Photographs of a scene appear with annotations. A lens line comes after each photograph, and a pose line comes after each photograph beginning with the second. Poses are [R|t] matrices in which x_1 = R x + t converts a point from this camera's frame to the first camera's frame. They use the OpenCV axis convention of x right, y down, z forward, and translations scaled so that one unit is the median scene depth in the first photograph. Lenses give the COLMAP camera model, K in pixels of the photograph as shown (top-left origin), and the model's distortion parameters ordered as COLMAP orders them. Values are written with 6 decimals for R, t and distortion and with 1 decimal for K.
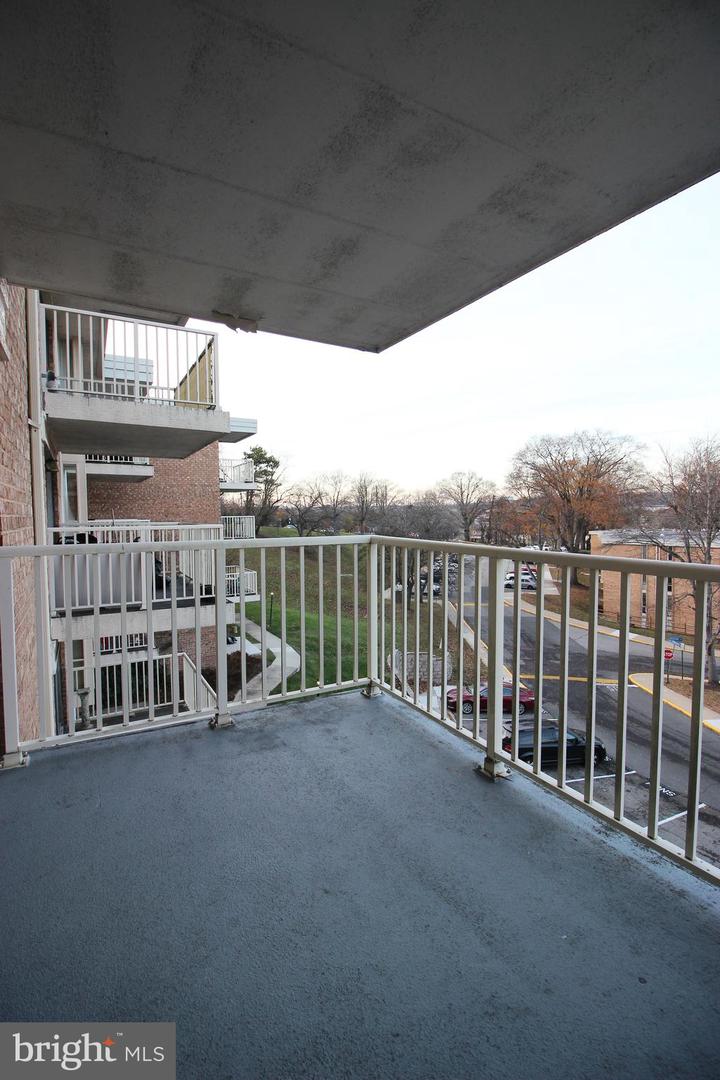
lens RADIAL K [[502.4, 0, 354.3], [0, 502.4, 533.5], [0, 0, 1]] dist [-0.001116, -0.010240]
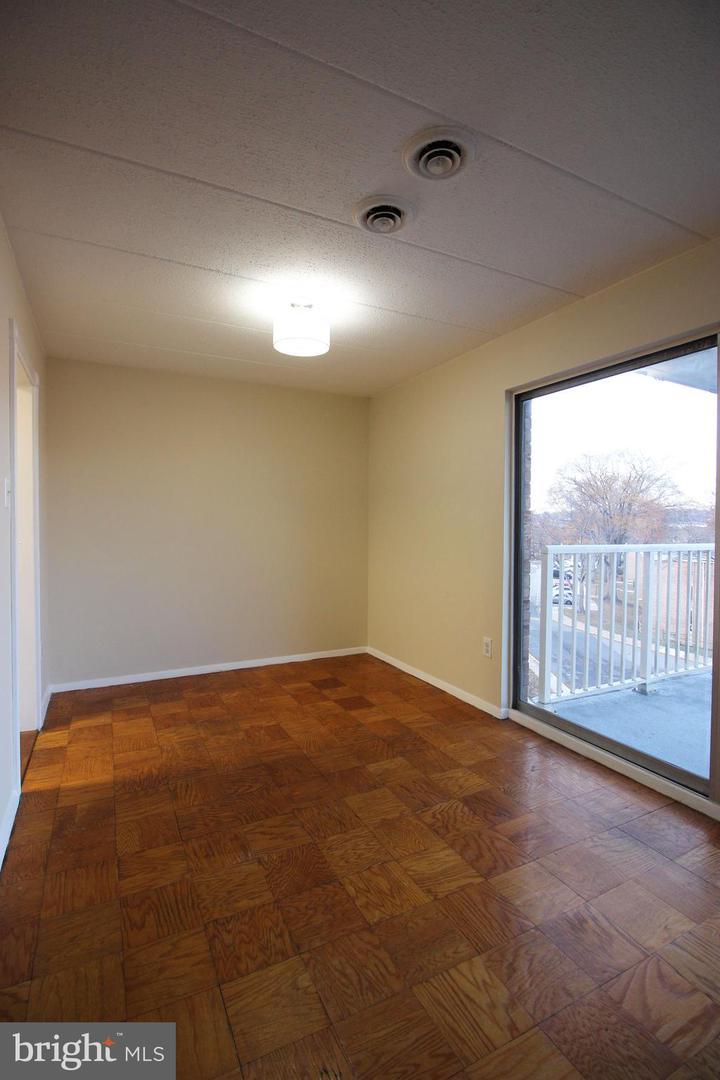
lens RADIAL K [[502.4, 0, 354.3], [0, 502.4, 533.5], [0, 0, 1]] dist [-0.001116, -0.010240]
pose [[0.999289, 0.017320, -0.033494, -0.435710], [-0.018098, 0.999570, -0.023069, 0.013032], [0.033080, 0.023659, 0.999173, -0.127375]]
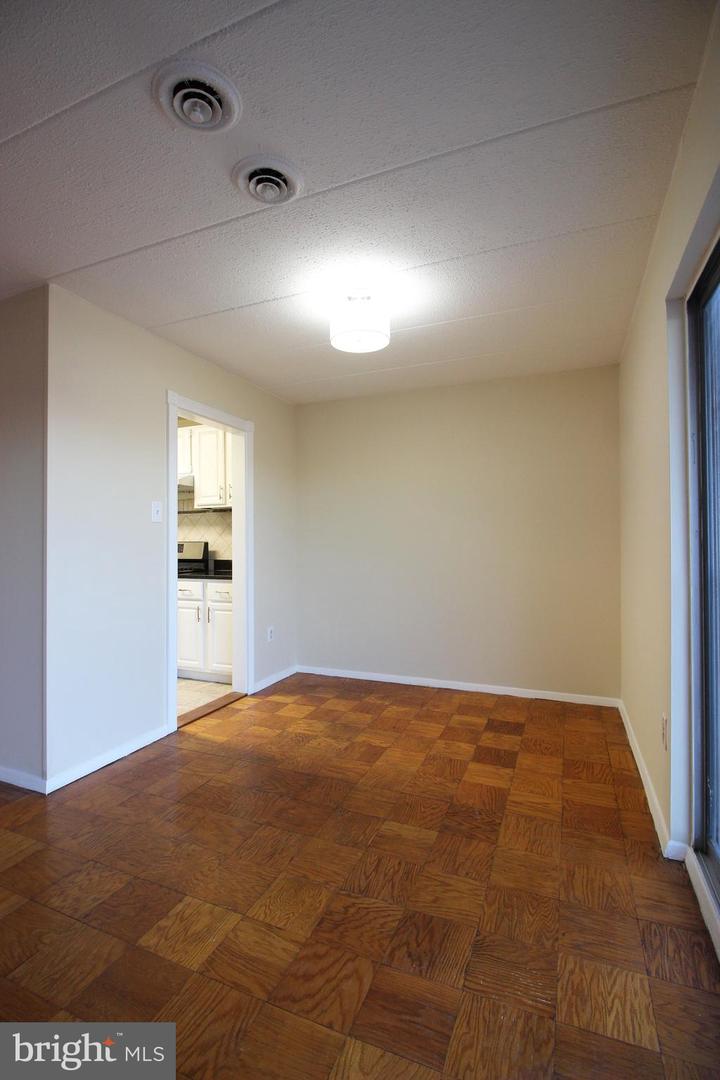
lens RADIAL K [[502.4, 0, 354.3], [0, 502.4, 533.5], [0, 0, 1]] dist [-0.001116, -0.010240]
pose [[0.613677, -0.002975, -0.789552, -0.192505], [-0.038311, 0.998703, -0.033540, 0.012553], [0.788627, 0.050831, 0.612767, 0.047244]]
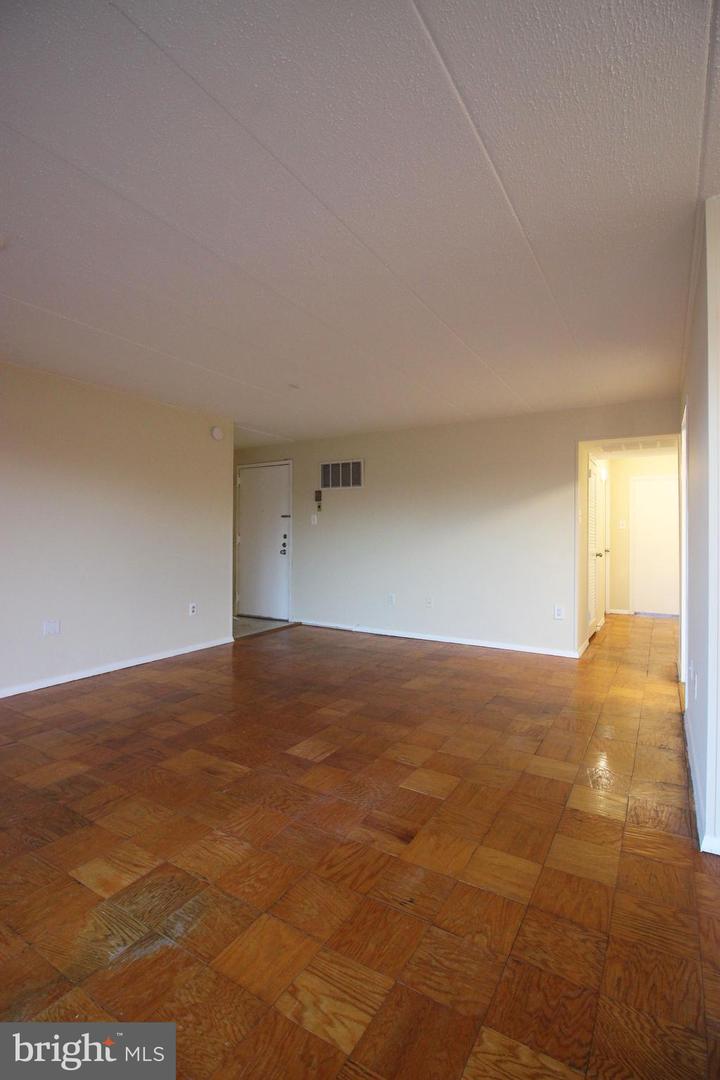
lens RADIAL K [[502.4, 0, 354.3], [0, 502.4, 533.5], [0, 0, 1]] dist [-0.001116, -0.010240]
pose [[-0.868268, 0.003258, -0.496085, -0.301991], [-0.016806, 0.999211, 0.035976, 0.009029], [0.495811, 0.039574, -0.867528, 0.243850]]
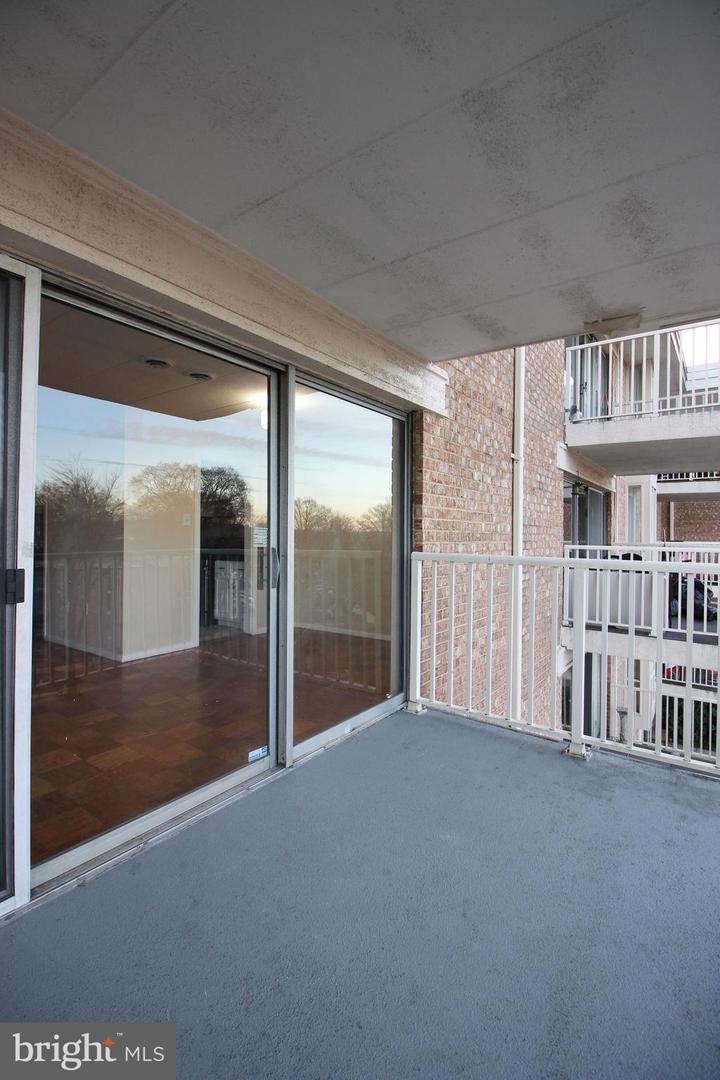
lens RADIAL K [[502.4, 0, 354.3], [0, 502.4, 533.5], [0, 0, 1]] dist [-0.001116, -0.010240]
pose [[0.417858, 0.014474, -0.908397, 0.188884], [-0.053633, 0.998522, -0.008761, -0.001656], [0.906928, 0.052381, 0.418017, 0.093609]]
